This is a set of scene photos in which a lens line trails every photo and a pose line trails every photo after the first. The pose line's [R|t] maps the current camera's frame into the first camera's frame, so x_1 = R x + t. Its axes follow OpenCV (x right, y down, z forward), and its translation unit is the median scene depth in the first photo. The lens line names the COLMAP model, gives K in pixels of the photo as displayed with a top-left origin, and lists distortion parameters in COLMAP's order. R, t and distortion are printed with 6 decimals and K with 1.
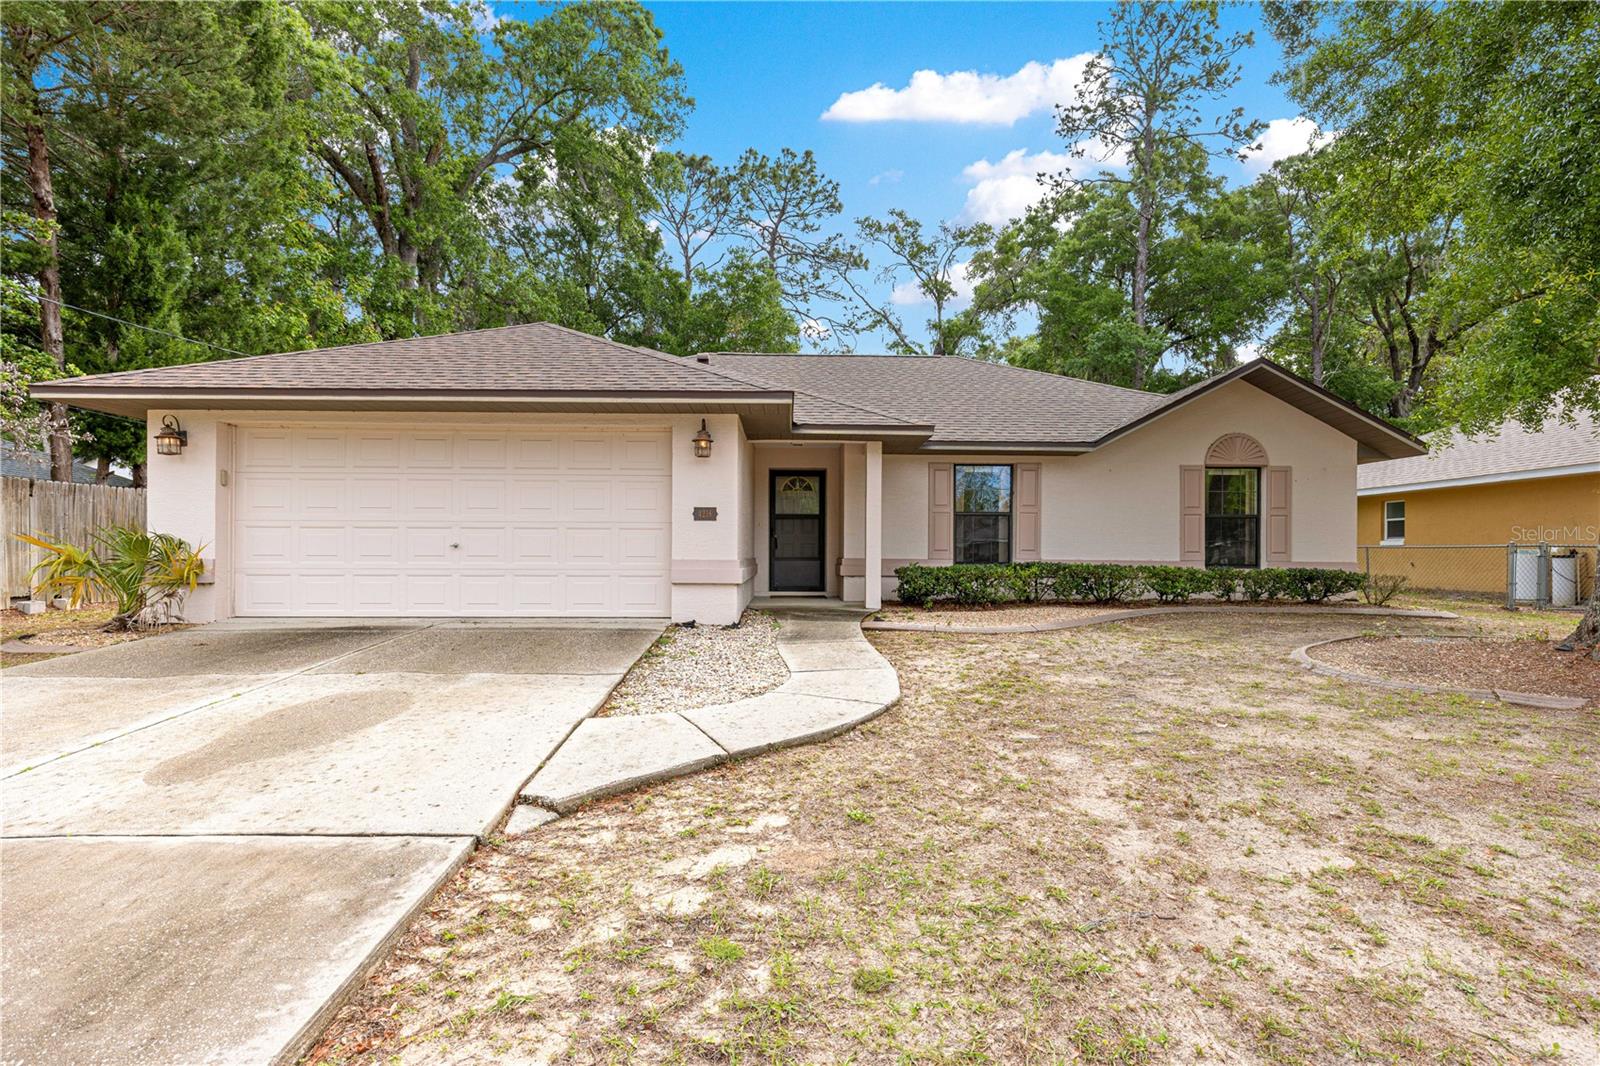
lens RADIAL K [[724.9, 0, 801.0], [0, 724.9, 560.9], [0, 0, 1]] dist [0.001043, -0.000029]
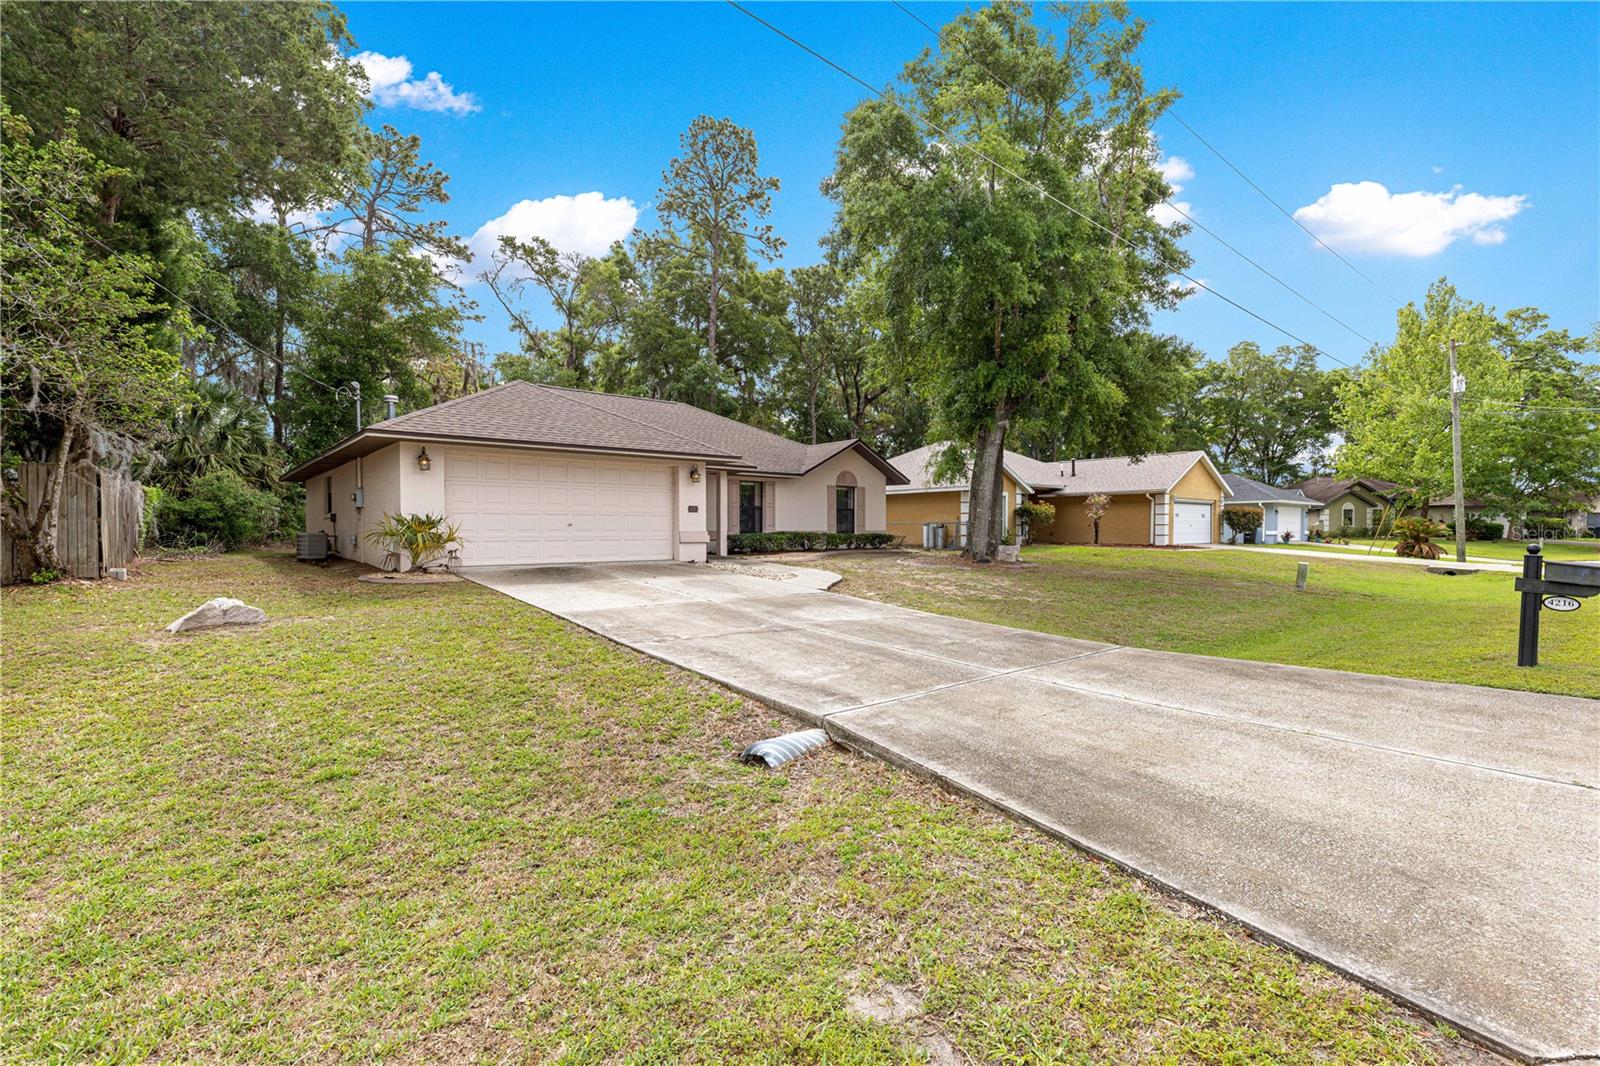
lens RADIAL K [[723.8, 0, 808.4], [0, 723.8, 535.5], [0, 0, 1]] dist [0.014348, -0.004645]
pose [[0.772677, -0.011362, 0.634698, -0.421507], [0.009813, 0.999934, 0.005953, 0.000838], [-0.634724, 0.001628, 0.772738, -0.292061]]
